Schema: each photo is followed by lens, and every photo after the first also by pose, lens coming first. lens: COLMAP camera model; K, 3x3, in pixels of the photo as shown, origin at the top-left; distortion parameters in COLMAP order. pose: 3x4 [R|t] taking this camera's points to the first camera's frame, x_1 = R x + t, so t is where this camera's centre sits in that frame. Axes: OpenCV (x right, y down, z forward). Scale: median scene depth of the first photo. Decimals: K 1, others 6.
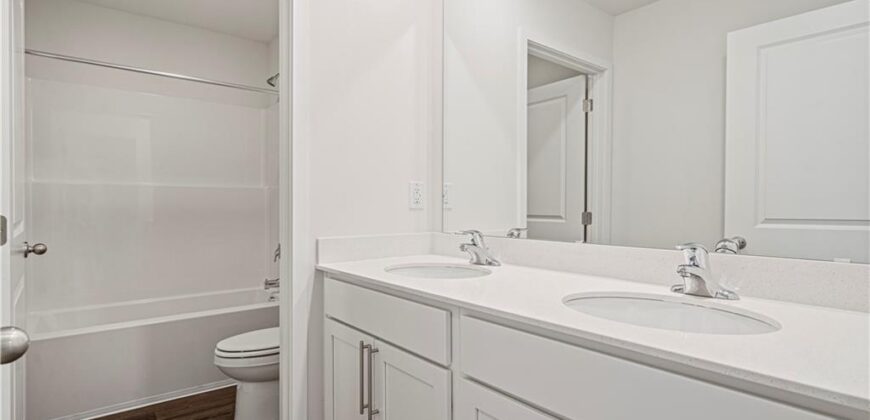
lens RADIAL K [[418.1, 0, 435.0], [0, 418.1, 210.0], [0, 0, 1]] dist [-0.020788, 0.000123]
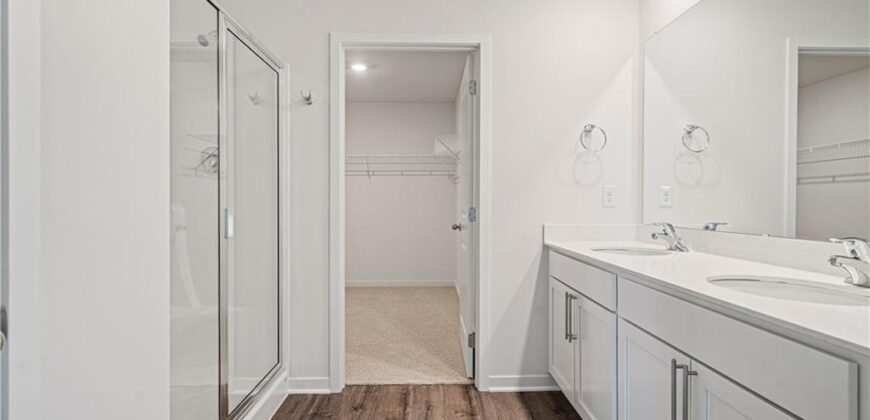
lens RADIAL K [[449.6, 0, 416.3], [0, 449.6, 209.7], [0, 0, 1]] dist [0.005142, 0.001011]
pose [[0.741289, 0.007075, -0.671148, 0.438652], [-0.005065, 0.999975, 0.004946, 0.006245], [0.671166, -0.000267, 0.741307, -0.500211]]
